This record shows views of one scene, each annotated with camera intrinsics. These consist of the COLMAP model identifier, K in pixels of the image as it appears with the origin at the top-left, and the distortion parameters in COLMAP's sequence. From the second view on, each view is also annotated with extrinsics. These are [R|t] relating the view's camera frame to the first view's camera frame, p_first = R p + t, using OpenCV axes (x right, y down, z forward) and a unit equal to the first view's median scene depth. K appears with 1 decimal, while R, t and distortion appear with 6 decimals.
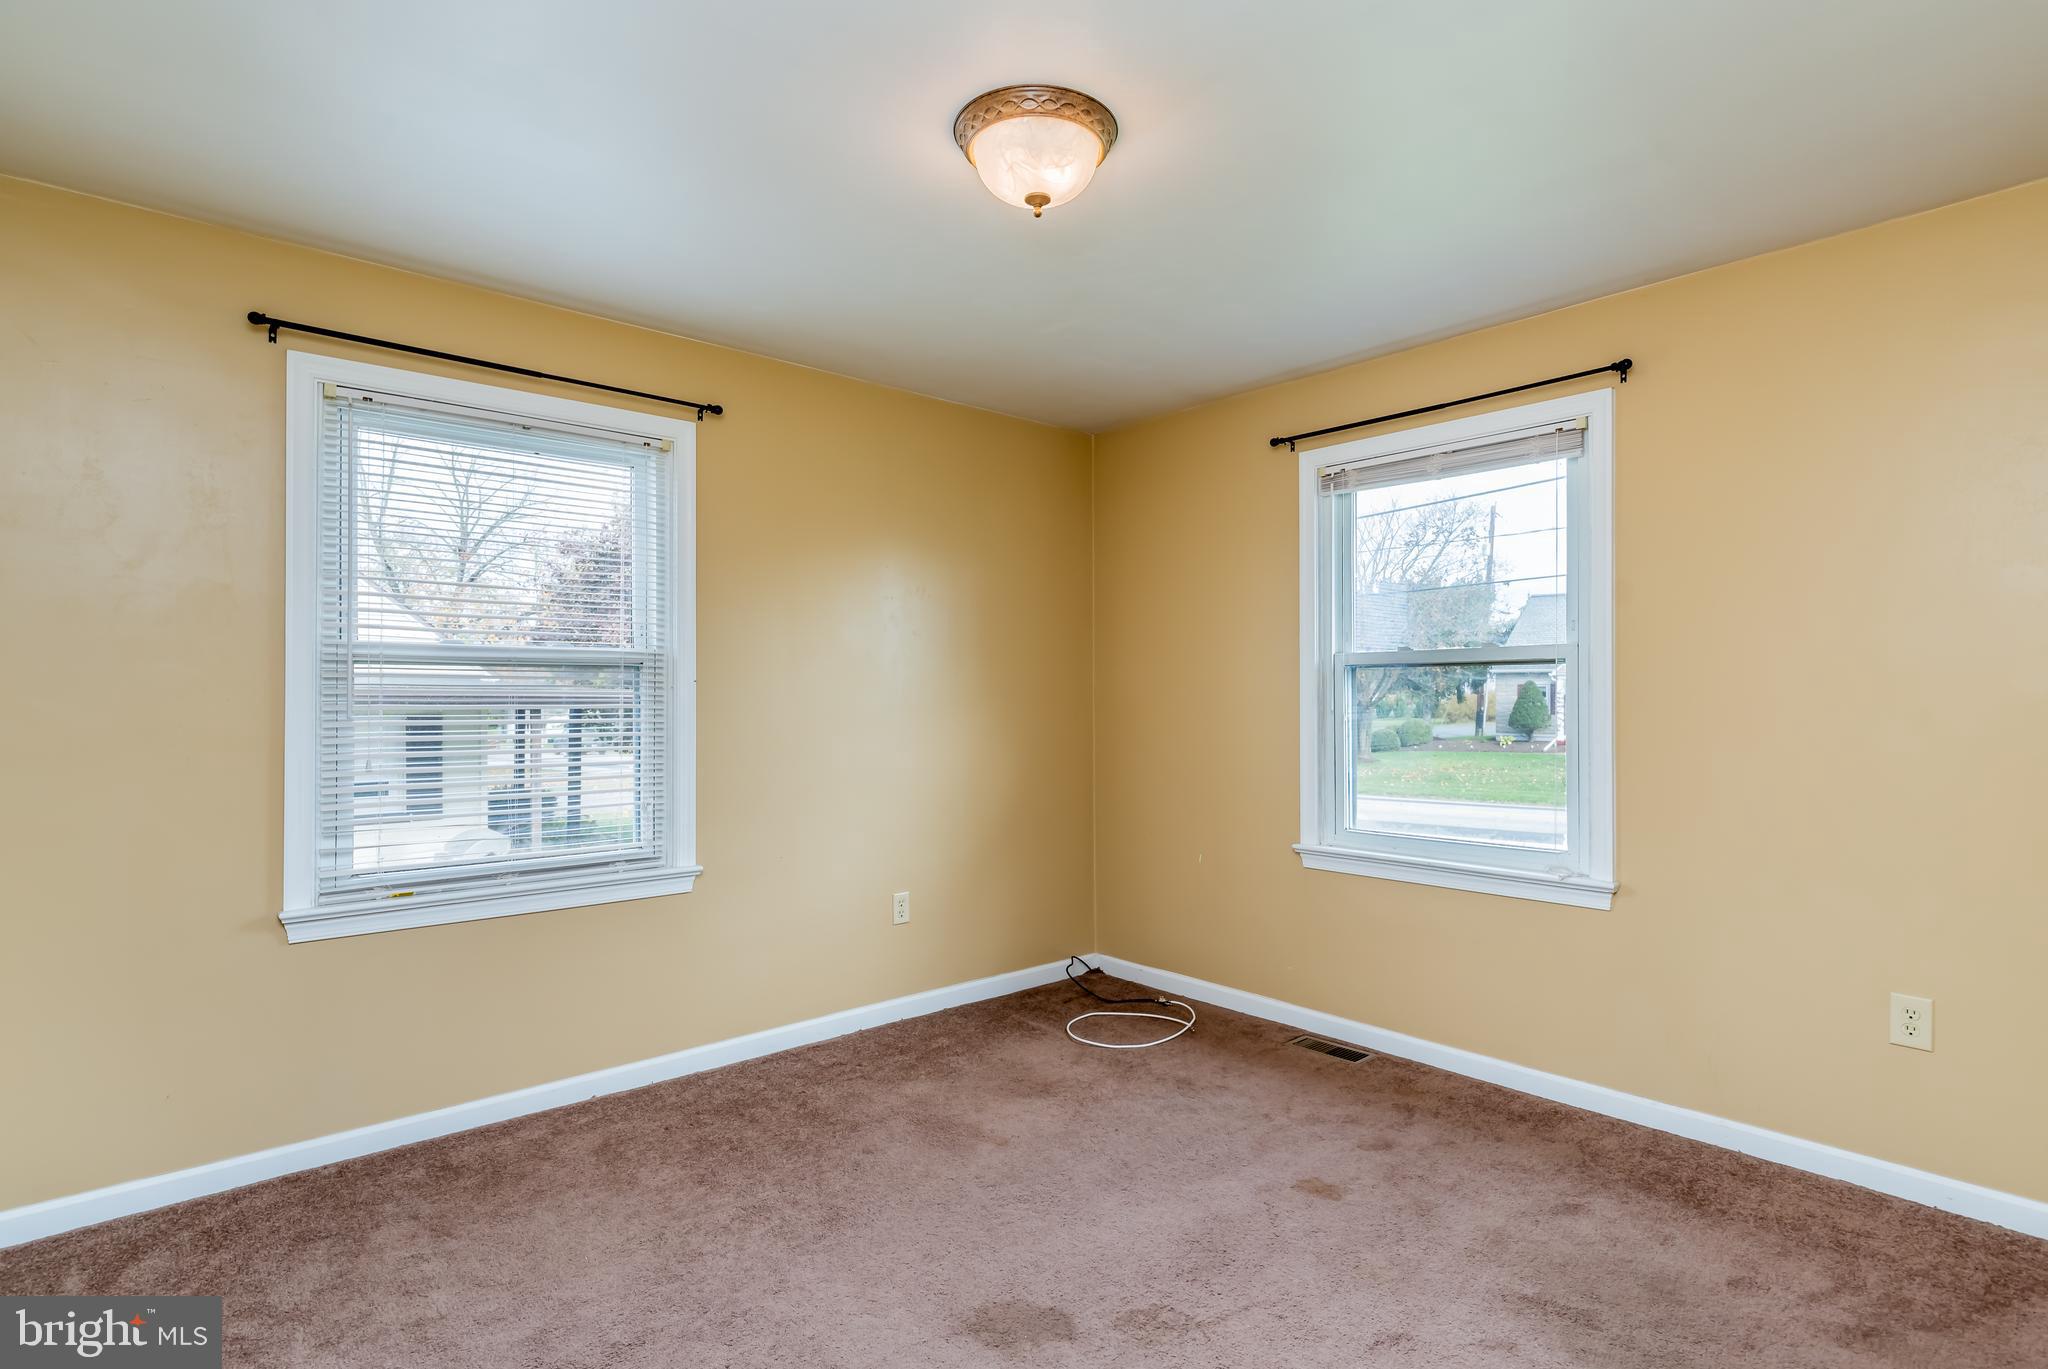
lens RADIAL K [[1019.6, 0, 1035.2], [0, 1019.6, 685.5], [0, 0, 1]] dist [0.000497, 0.000235]
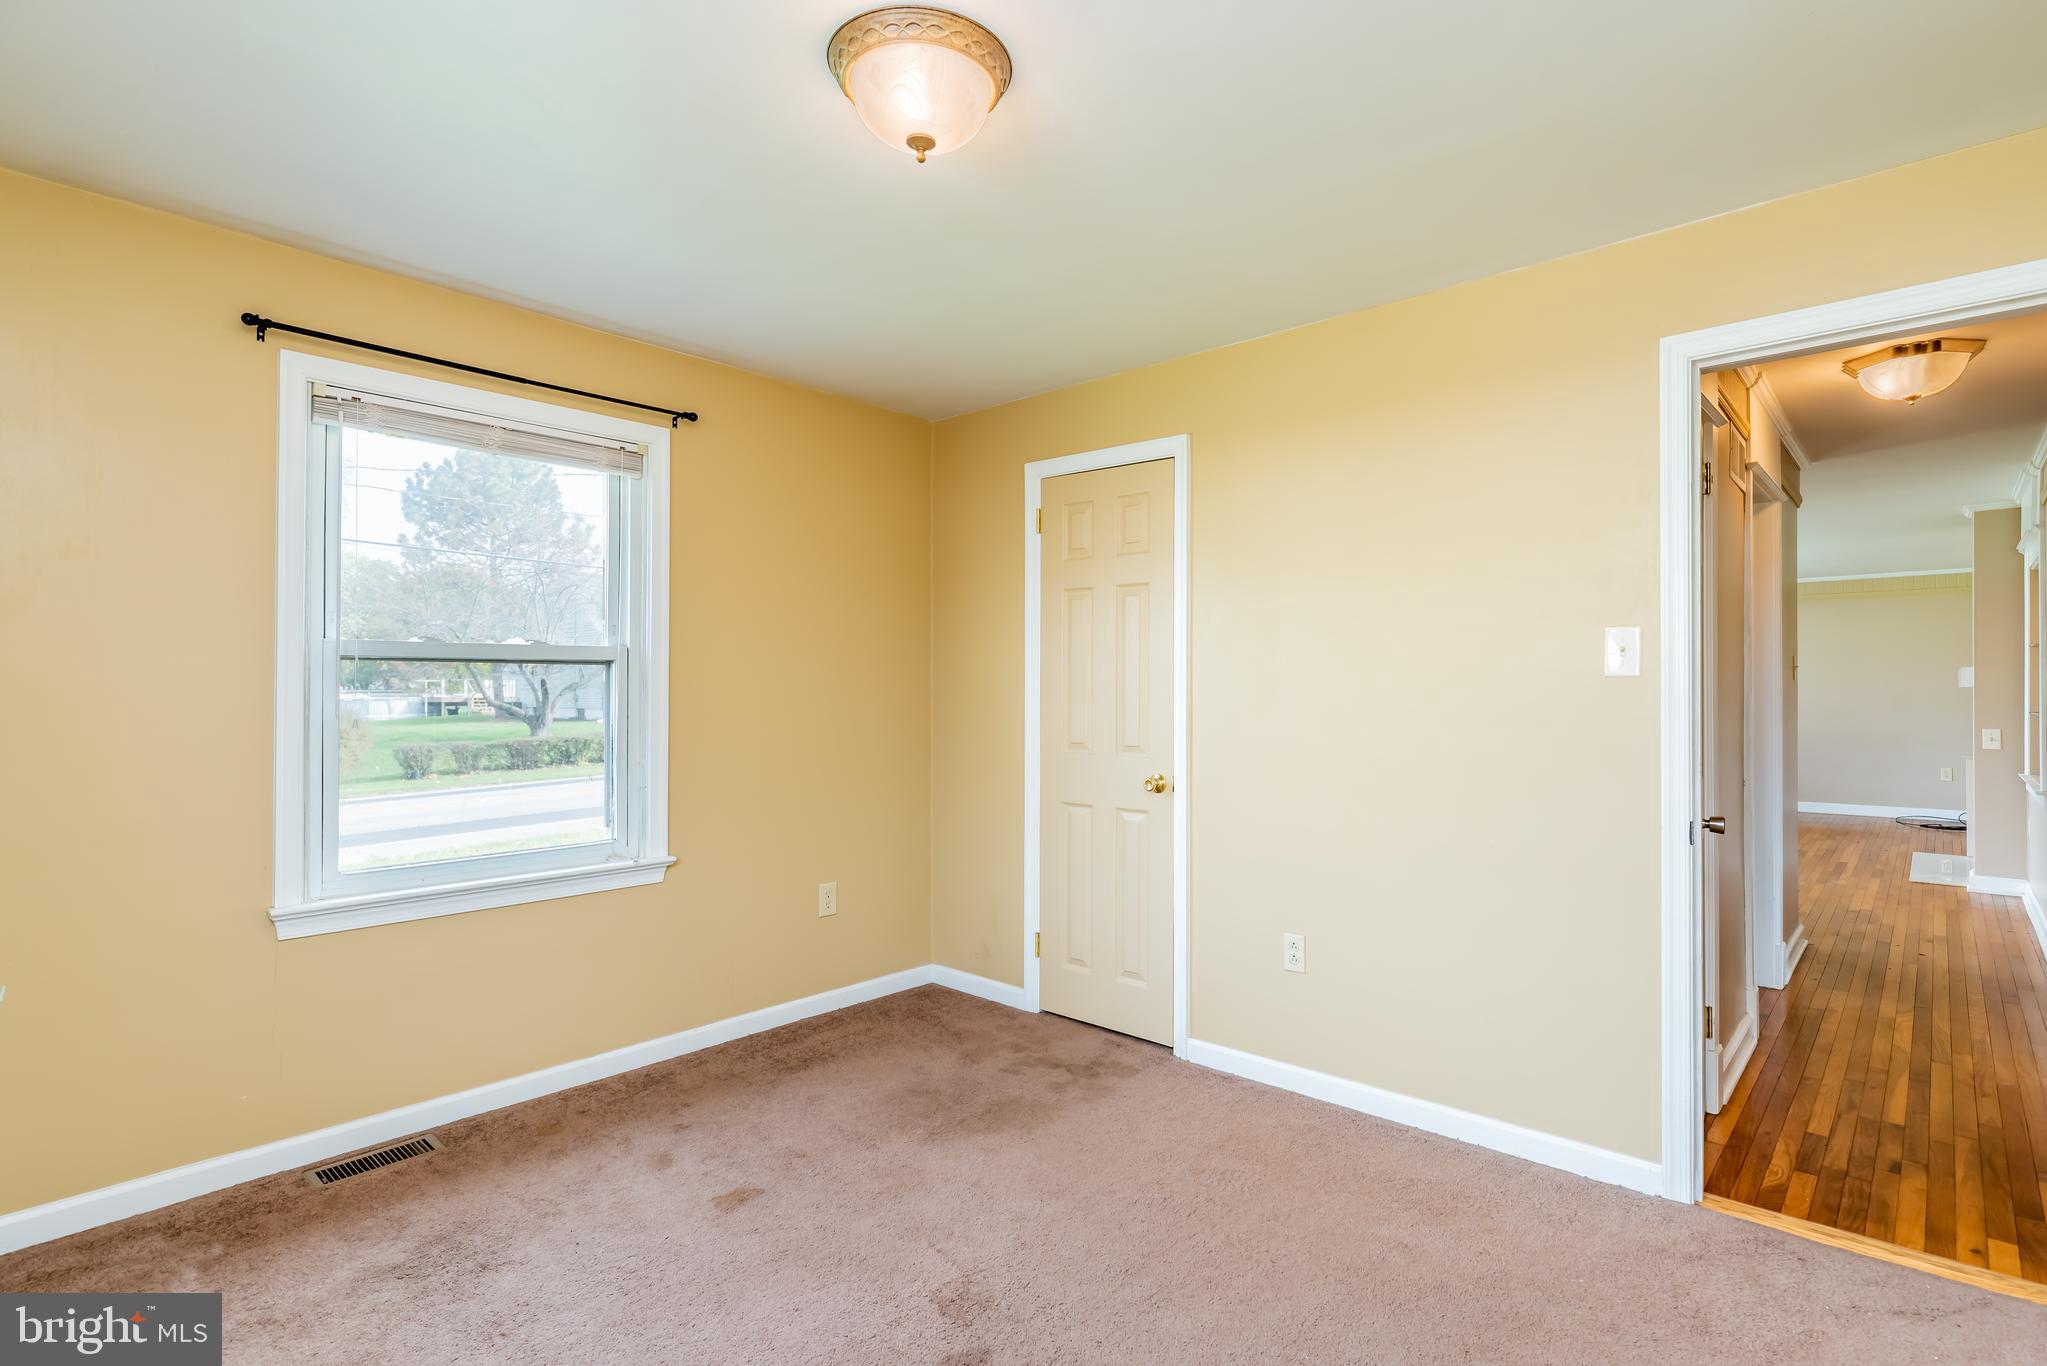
lens RADIAL K [[1019.1, 0, 1034.7], [0, 1019.1, 684.0], [0, 0, 1]] dist [0.000497, 0.000235]
pose [[-0.111525, 0.011414, 0.993696, -0.577518], [-0.003838, 0.999922, -0.011916, 0.009391], [-0.993754, -0.005143, -0.111472, 0.656979]]
